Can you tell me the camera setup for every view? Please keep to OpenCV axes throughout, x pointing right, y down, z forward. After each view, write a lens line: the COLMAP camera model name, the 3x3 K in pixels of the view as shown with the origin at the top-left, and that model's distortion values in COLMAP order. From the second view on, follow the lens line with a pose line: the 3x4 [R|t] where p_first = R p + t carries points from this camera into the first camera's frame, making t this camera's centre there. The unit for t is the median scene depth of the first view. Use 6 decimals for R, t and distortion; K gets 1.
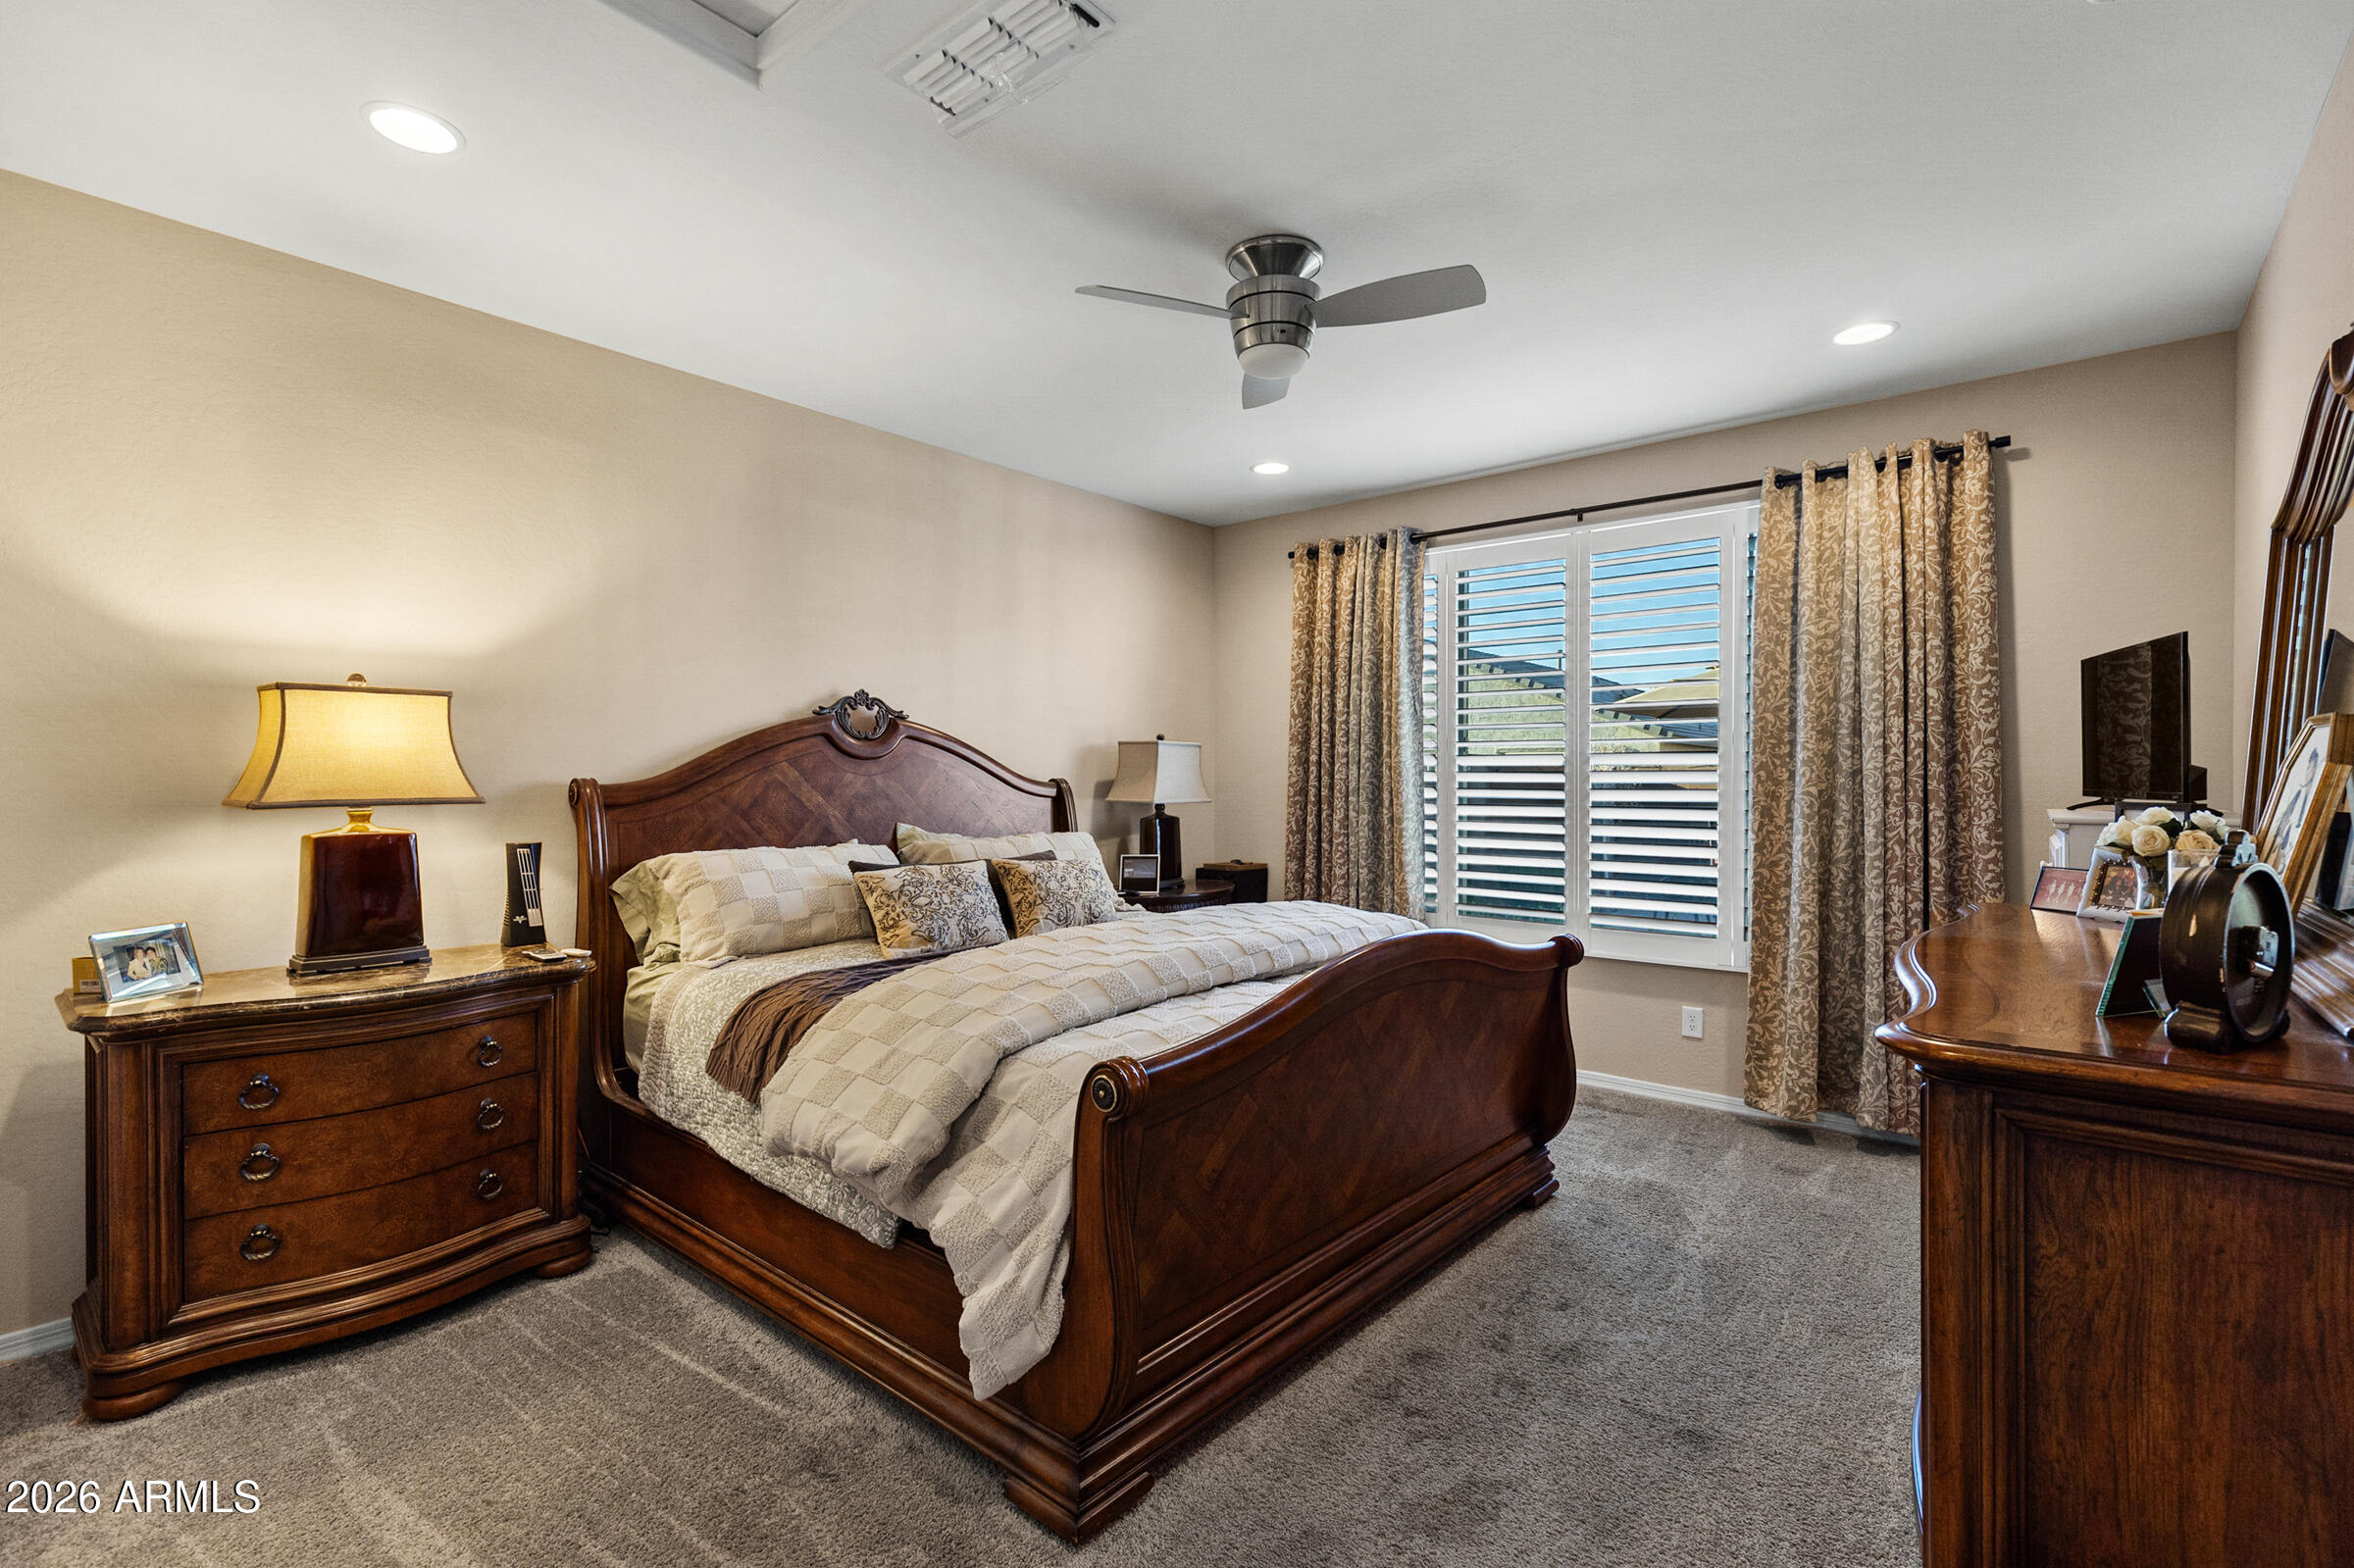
lens RADIAL K [[1080.0, 0, 1181.6], [0, 1080.0, 783.4], [0, 0, 1]] dist [0.002747, -0.001152]
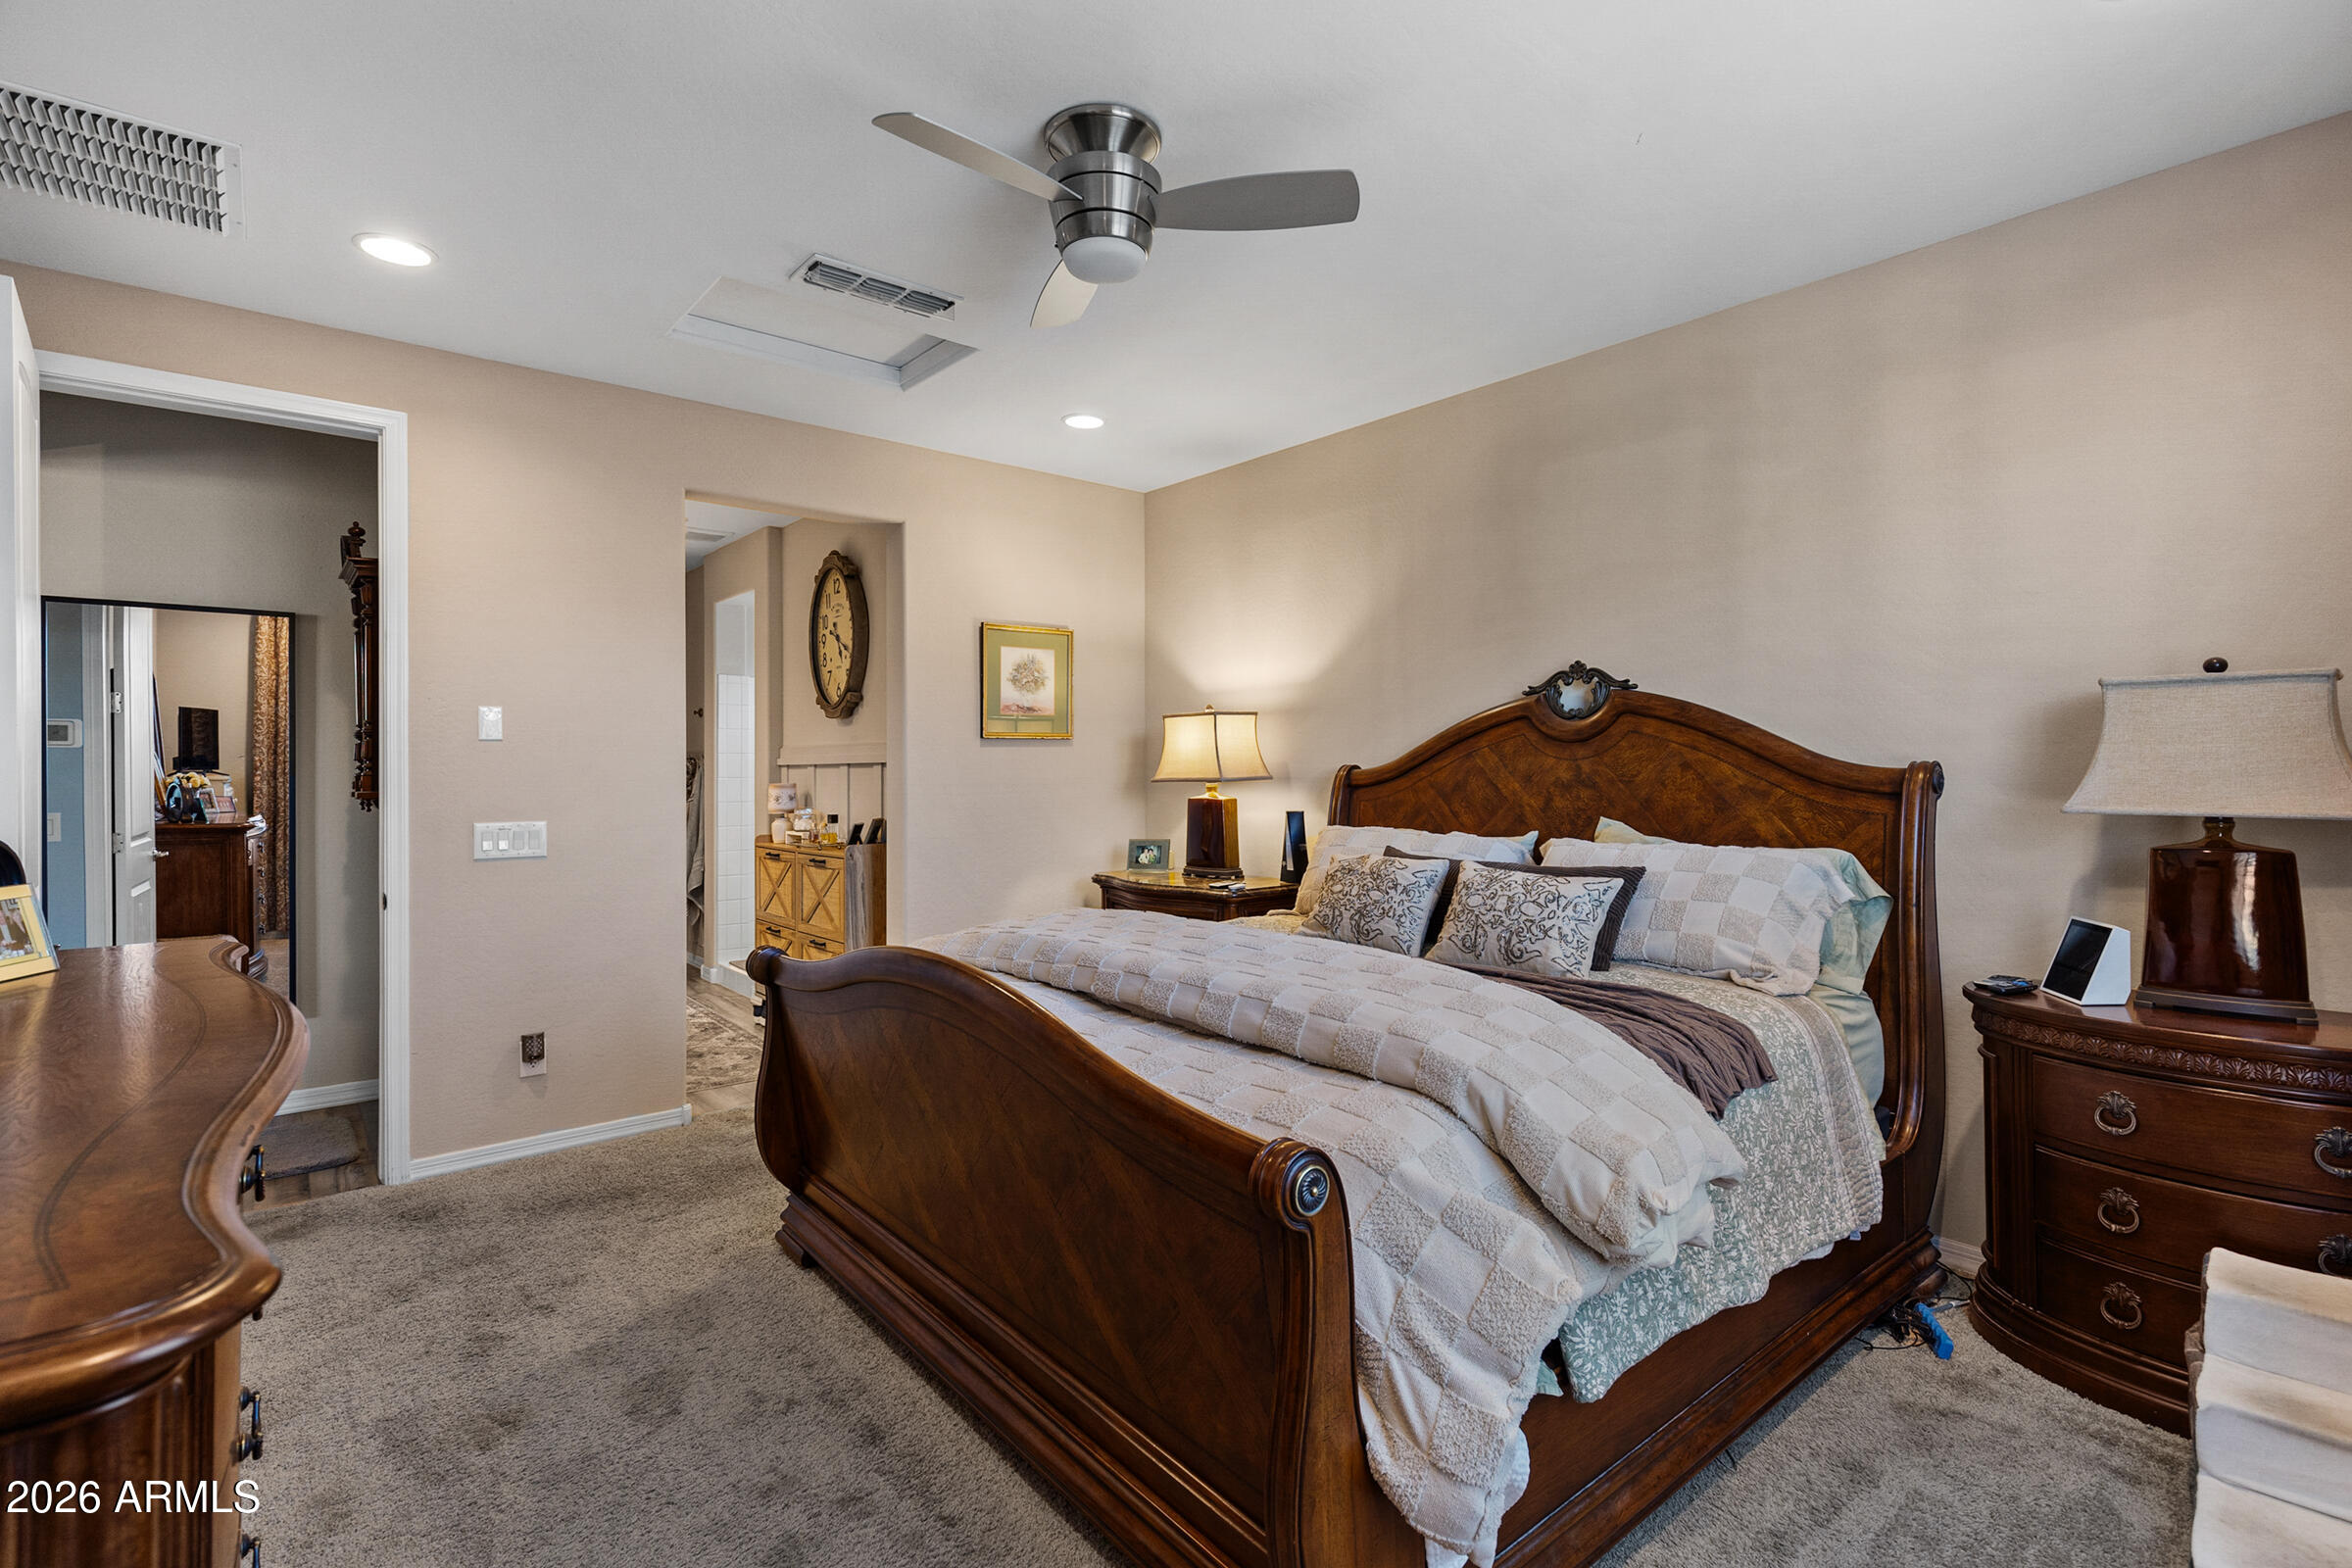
lens RADIAL K [[1079.2, 0, 1183.9], [0, 1079.2, 771.2], [0, 0, 1]] dist [0.002747, -0.001152]
pose [[-0.199990, 0.004371, -0.979788, 0.672873], [-0.000490, 0.999989, 0.004561, -0.002363], [0.979798, 0.001392, -0.199986, 0.943276]]
